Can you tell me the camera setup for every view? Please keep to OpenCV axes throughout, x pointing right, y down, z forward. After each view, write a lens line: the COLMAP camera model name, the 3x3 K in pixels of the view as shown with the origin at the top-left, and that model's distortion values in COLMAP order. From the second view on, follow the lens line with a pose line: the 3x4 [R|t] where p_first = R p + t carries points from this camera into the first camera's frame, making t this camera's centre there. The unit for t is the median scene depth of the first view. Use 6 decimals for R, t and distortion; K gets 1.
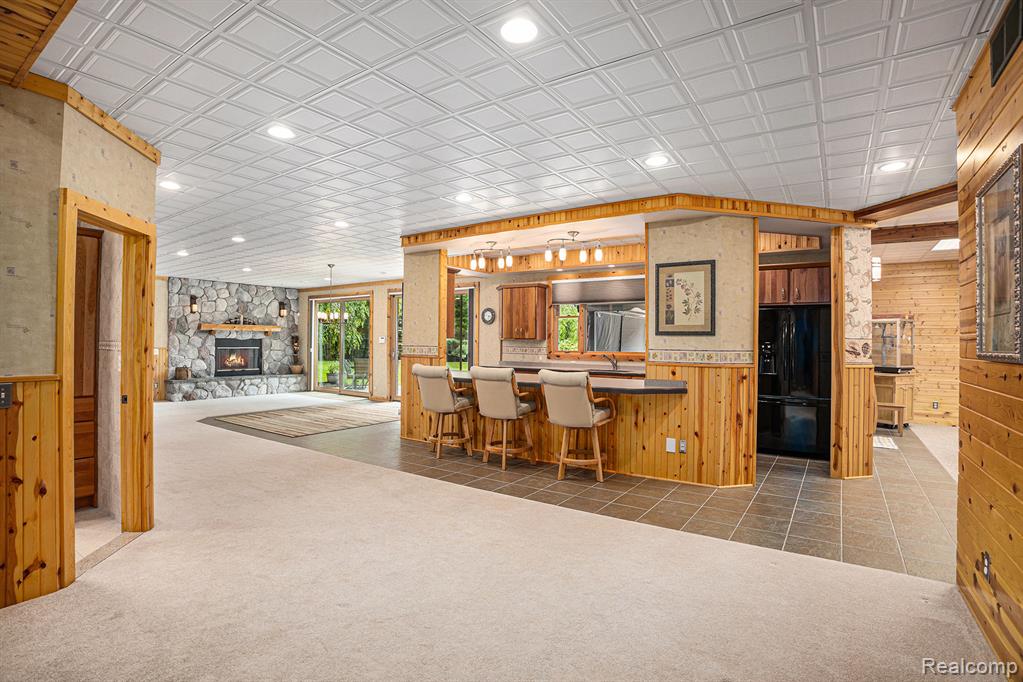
lens RADIAL K [[492.7, 0, 522.5], [0, 492.7, 328.4], [0, 0, 1]] dist [-0.068424, 0.013298]
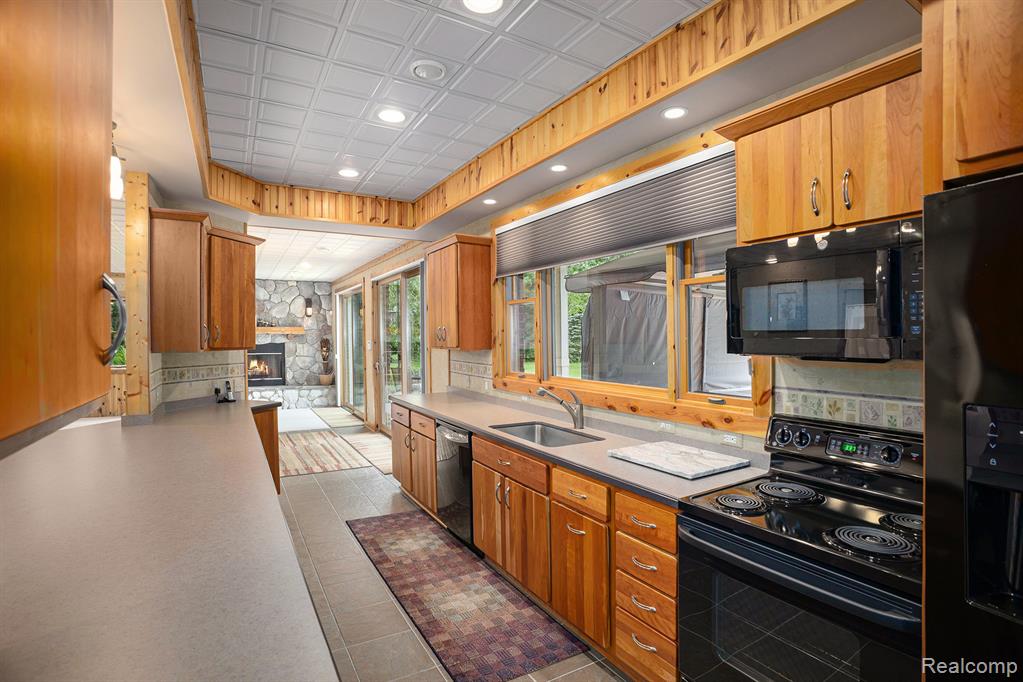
lens RADIAL K [[492.7, 0, 530.6], [0, 492.7, 327.0], [0, 0, 1]] dist [-0.068424, 0.013298]
pose [[0.901708, -0.019036, -0.431927, 0.296619], [0.024454, 0.999676, 0.006993, -0.002343], [0.431654, -0.016868, 0.901882, 0.572638]]
